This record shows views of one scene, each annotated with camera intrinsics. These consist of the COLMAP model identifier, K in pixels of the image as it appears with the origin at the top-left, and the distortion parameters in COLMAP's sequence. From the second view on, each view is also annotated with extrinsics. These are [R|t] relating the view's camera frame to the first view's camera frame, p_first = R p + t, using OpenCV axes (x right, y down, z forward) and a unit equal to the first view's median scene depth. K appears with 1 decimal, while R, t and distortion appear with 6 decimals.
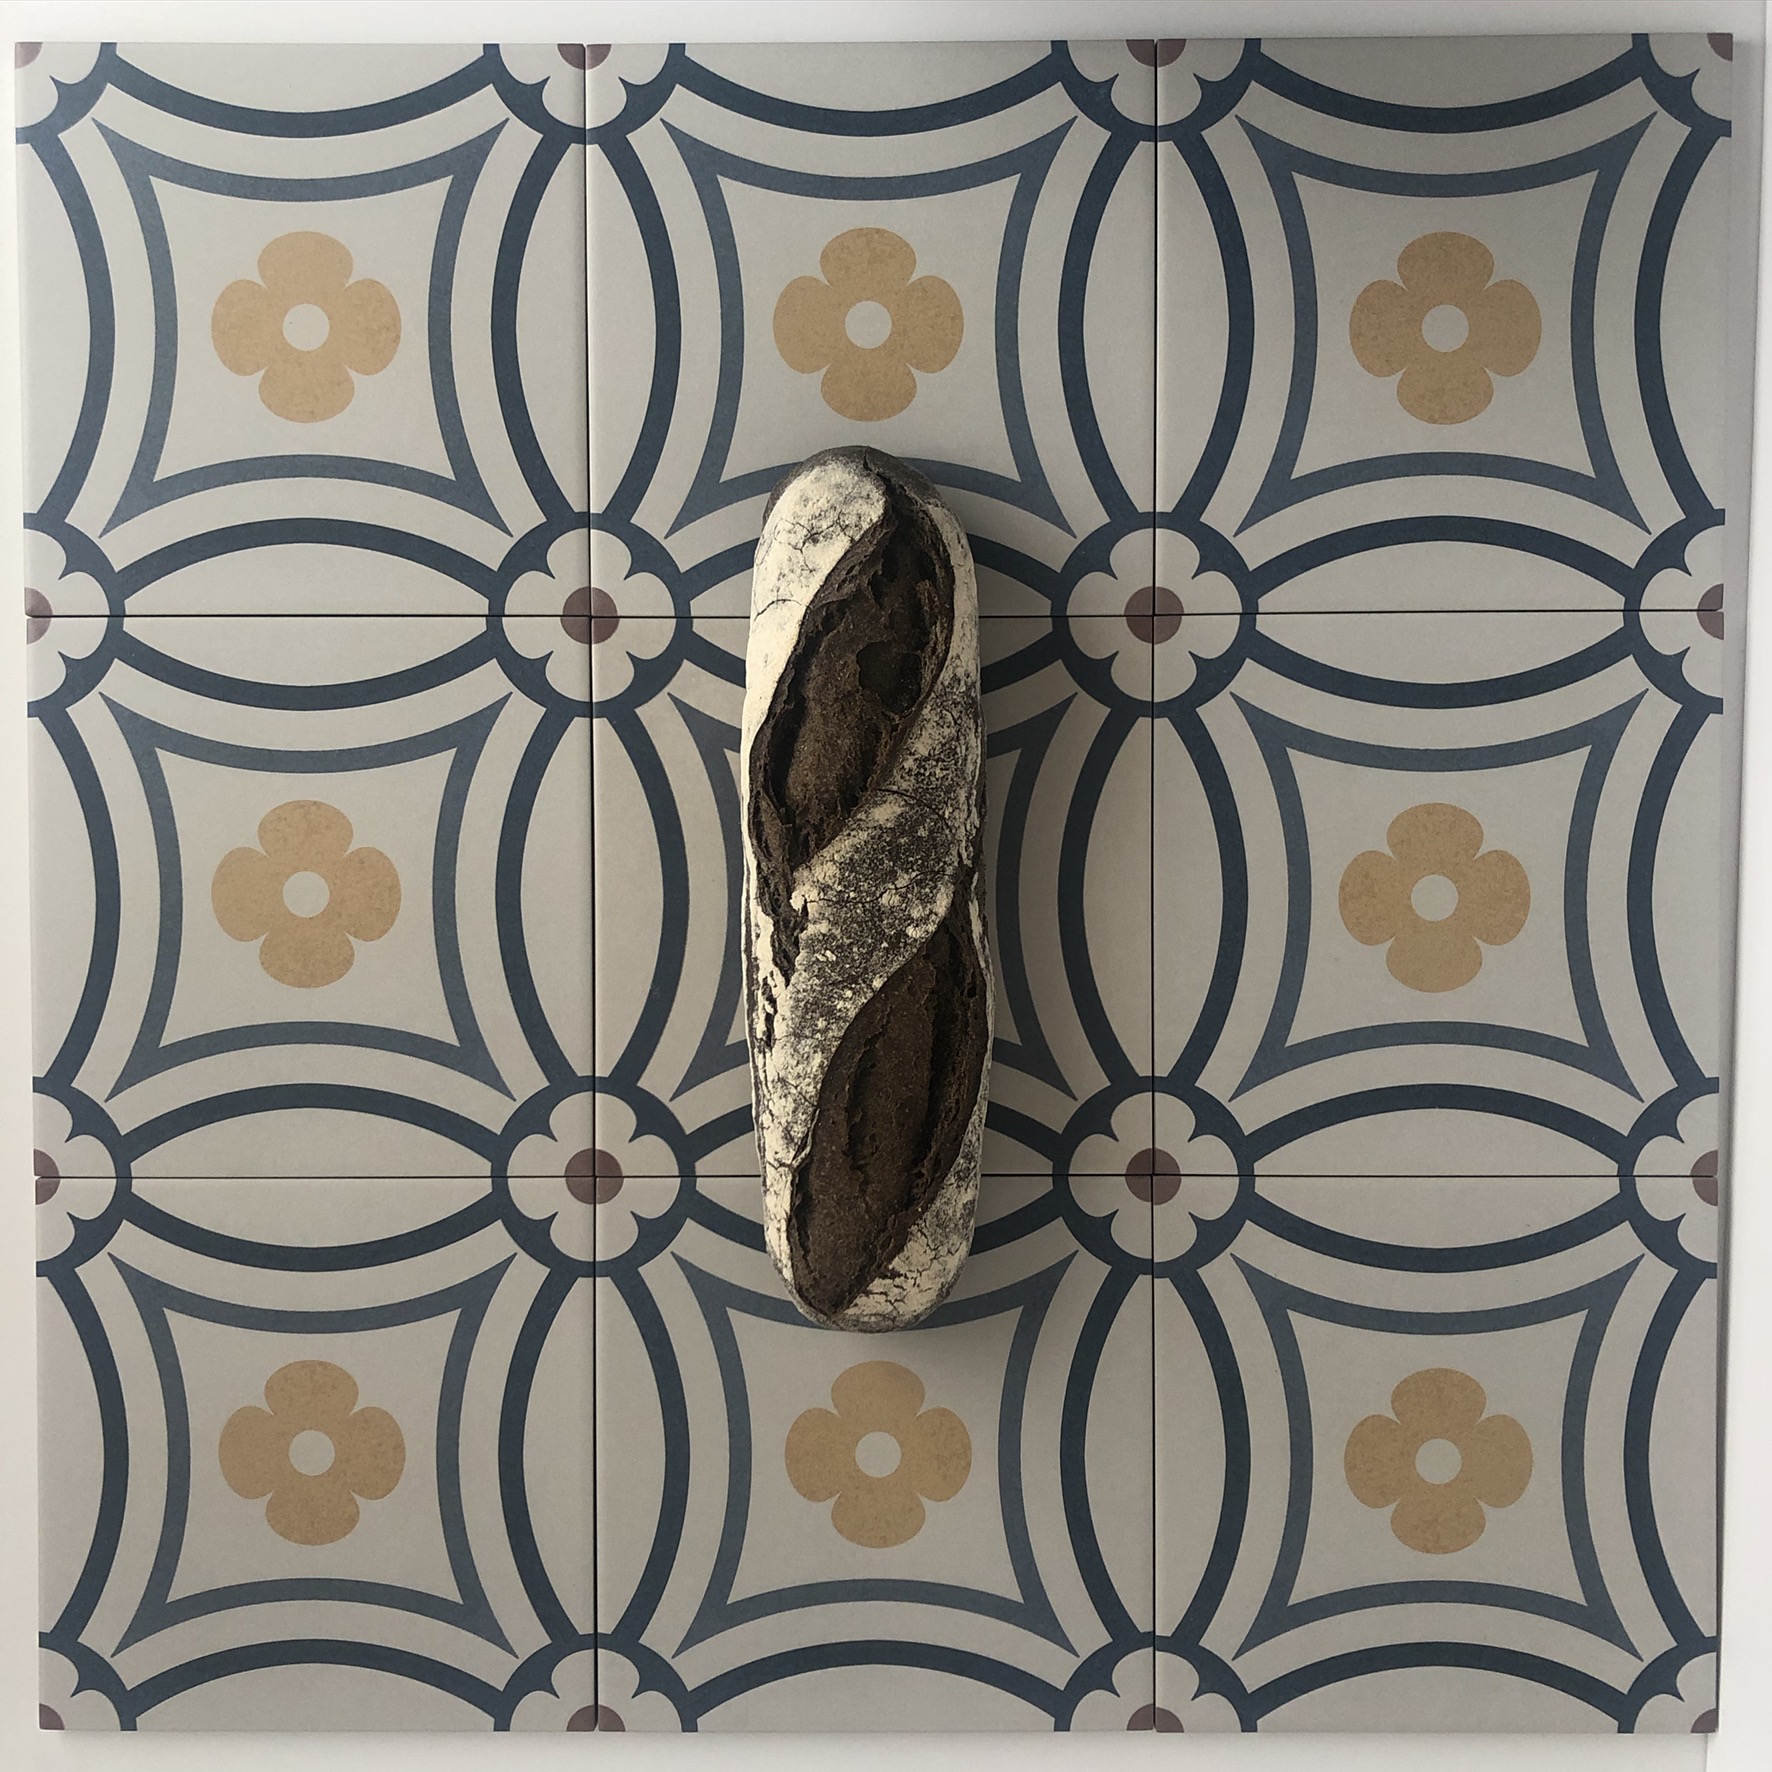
lens RADIAL K [[1800.3, 0, 901.9], [0, 1800.3, 874.2], [0, 0, 1]] dist [0.187824, -0.495080]
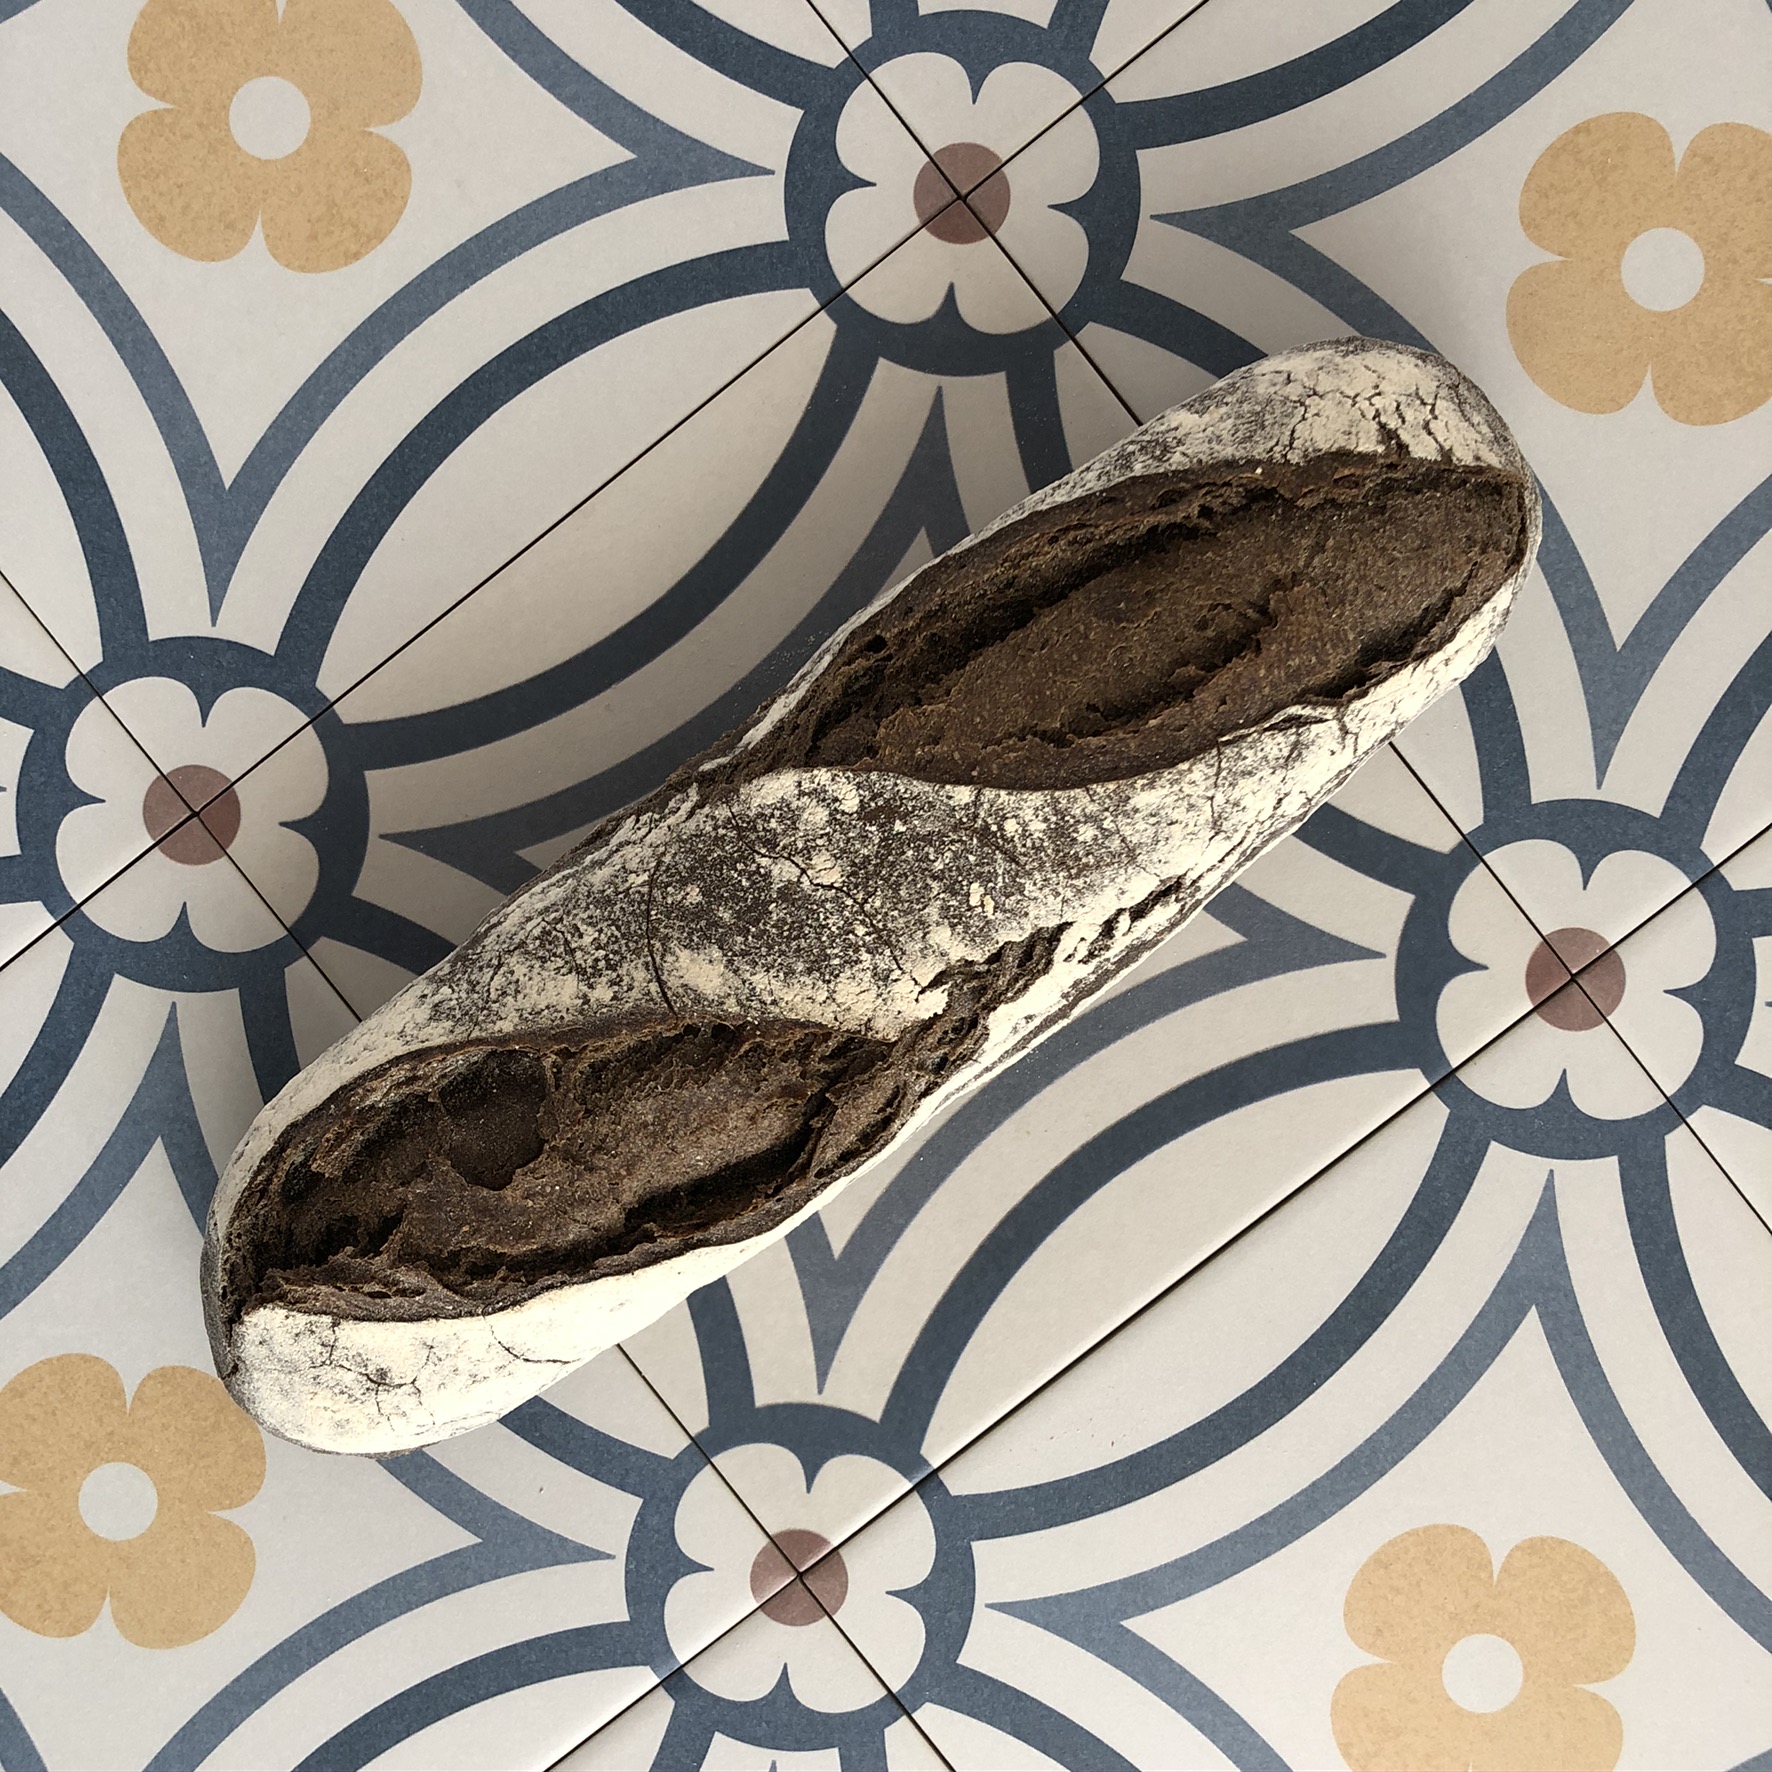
lens RADIAL K [[1815.2, 0, 880.1], [0, 1815.2, 886.7], [0, 0, 1]] dist [0.173613, -0.557050]
pose [[-0.601742, -0.798581, -0.013233, -0.013321], [0.797433, -0.599782, -0.066046, 0.059695], [0.044807, -0.050295, 0.997729, 0.453669]]
